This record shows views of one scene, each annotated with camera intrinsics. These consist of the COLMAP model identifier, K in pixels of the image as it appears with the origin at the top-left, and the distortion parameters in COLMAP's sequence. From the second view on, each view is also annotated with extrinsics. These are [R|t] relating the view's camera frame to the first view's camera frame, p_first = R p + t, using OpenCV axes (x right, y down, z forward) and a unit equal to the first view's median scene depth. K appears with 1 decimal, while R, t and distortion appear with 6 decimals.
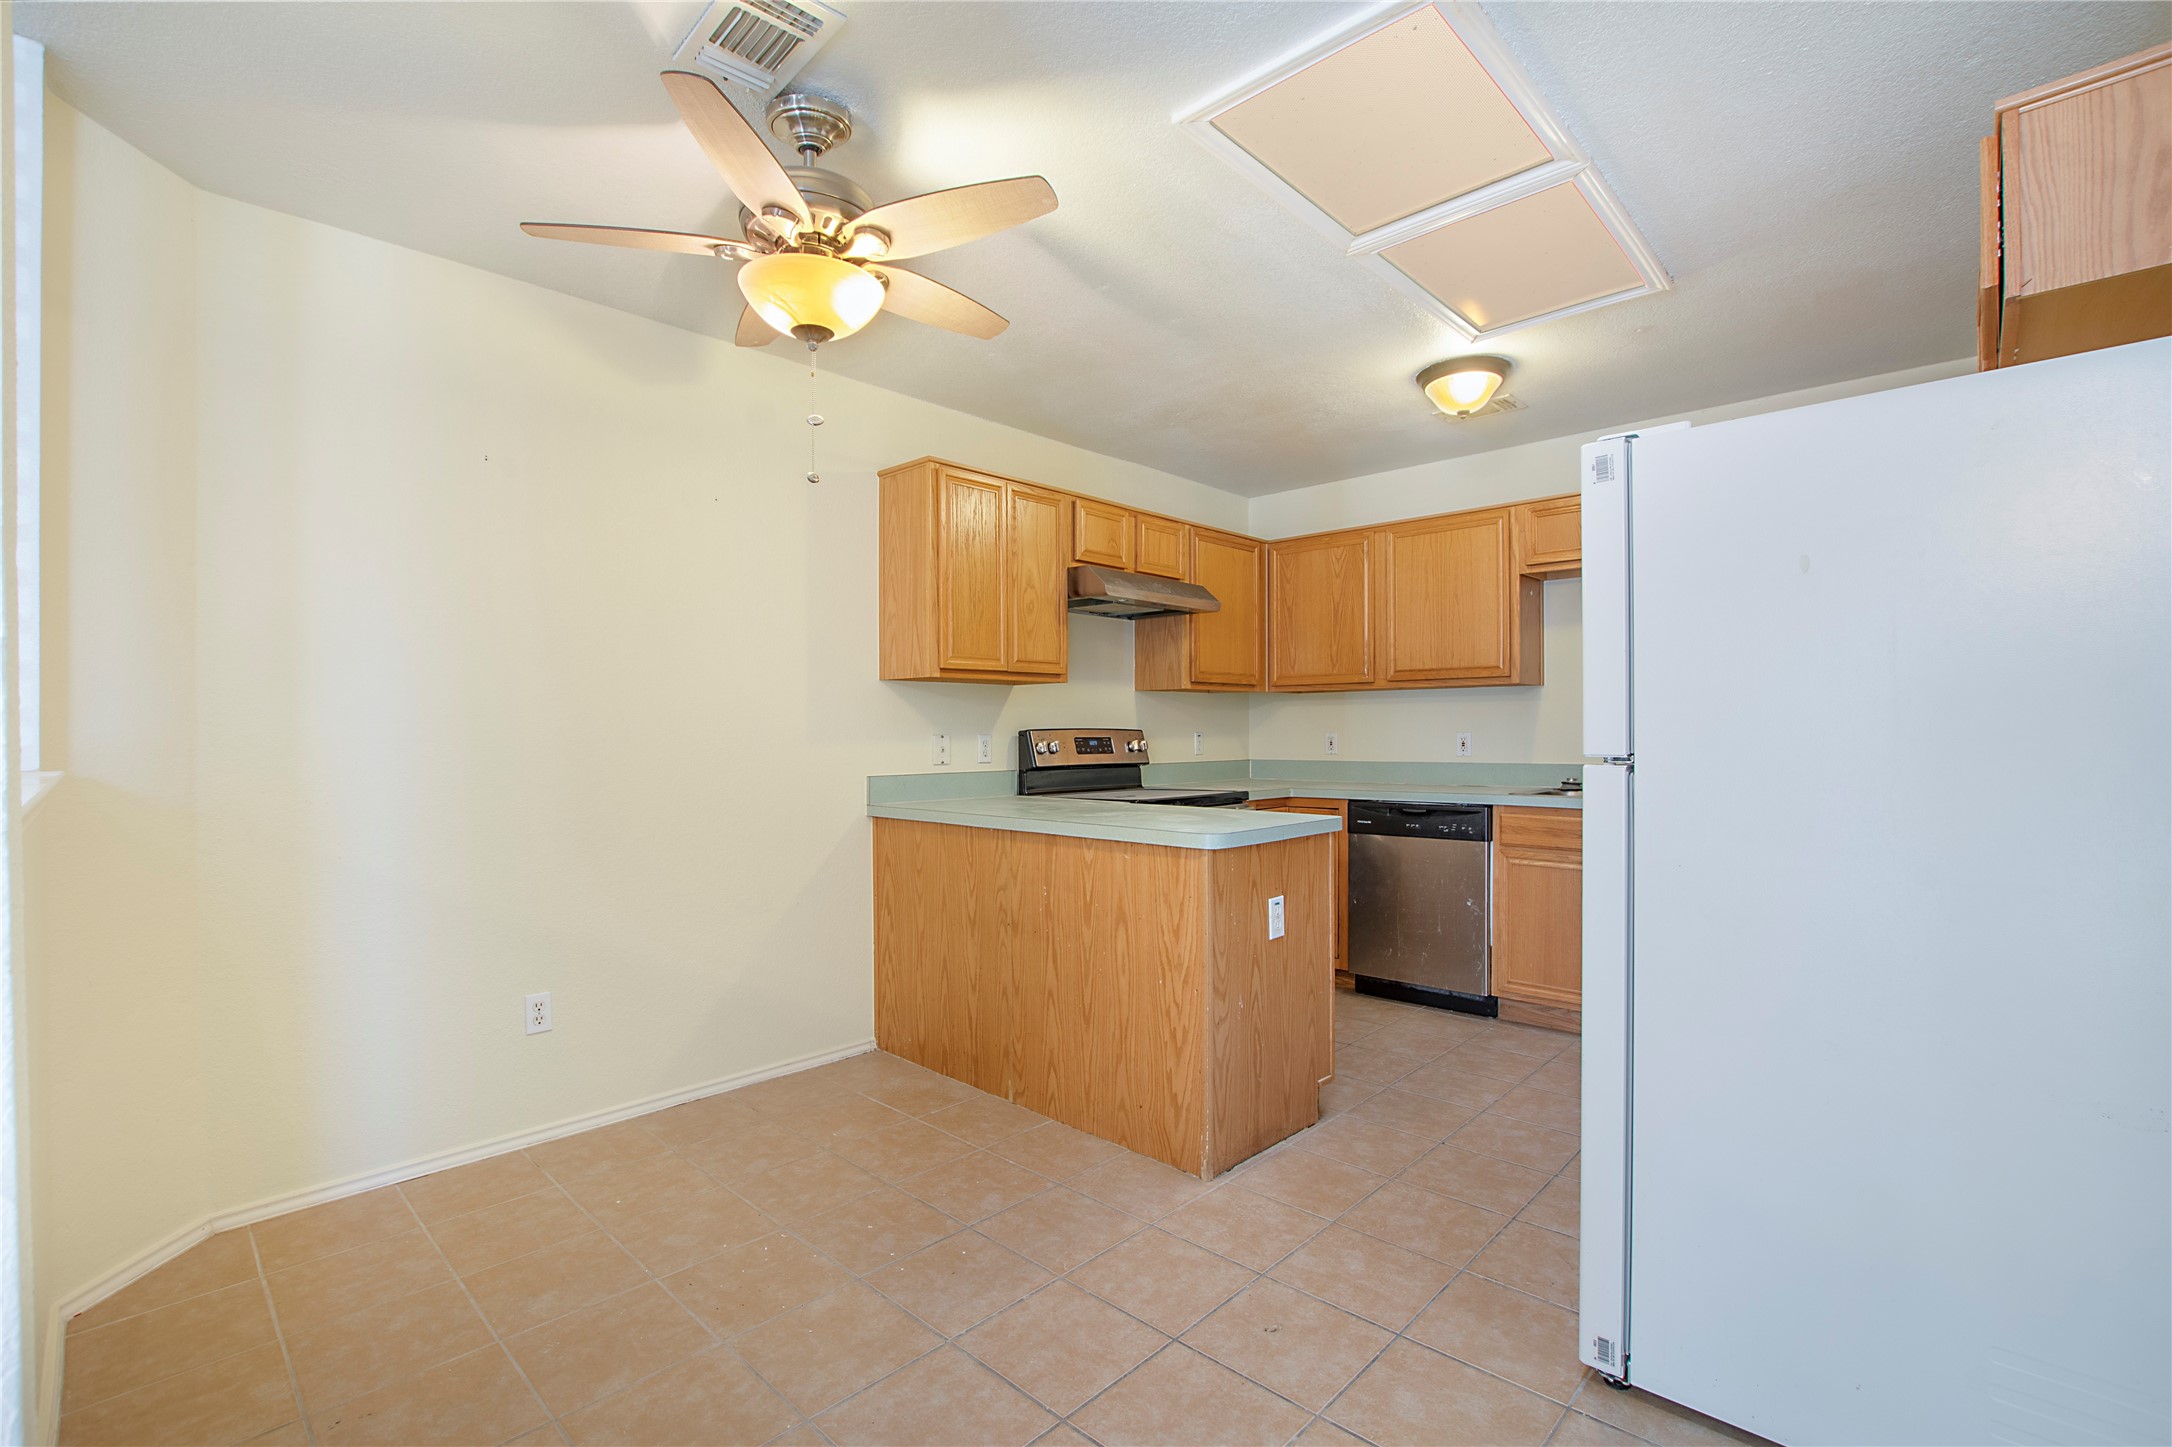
lens RADIAL K [[960.7, 0, 1080.6], [0, 960.7, 757.3], [0, 0, 1]] dist [-0.031410, 0.003079]
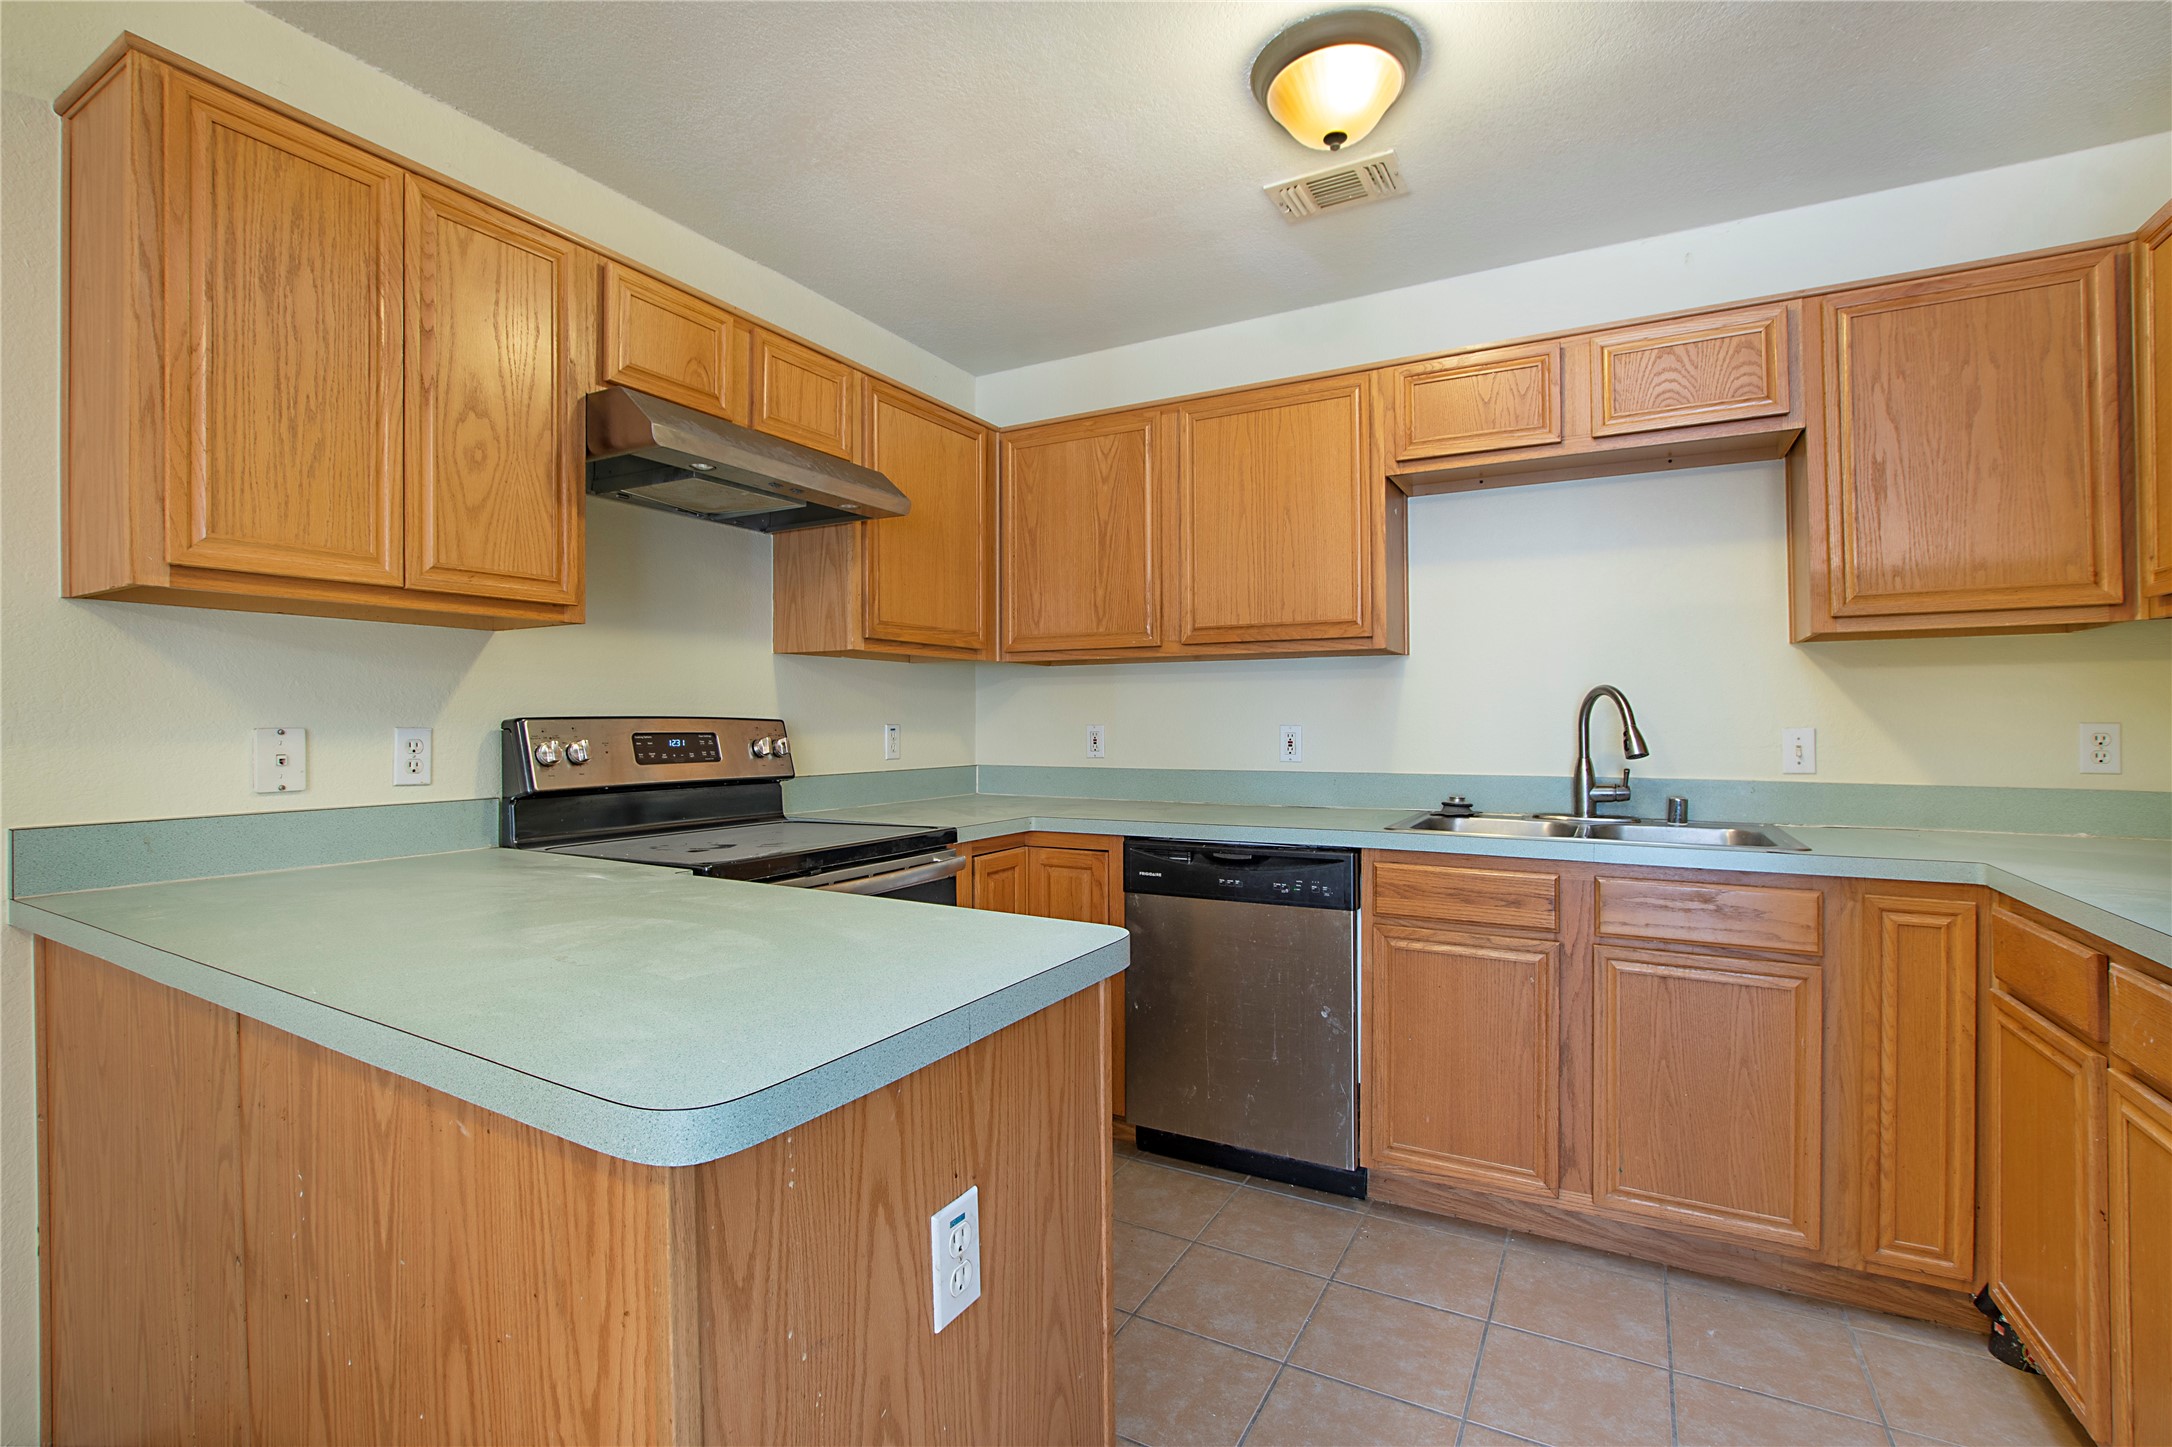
lens RADIAL K [[960.7, 0, 1083.9], [0, 960.7, 731.1], [0, 0, 1]] dist [-0.031410, 0.003079]
pose [[0.969189, 0.001728, 0.246312, 0.110303], [0.002691, 0.999841, -0.017606, -0.012277], [-0.246304, 0.017726, 0.969031, 0.437559]]
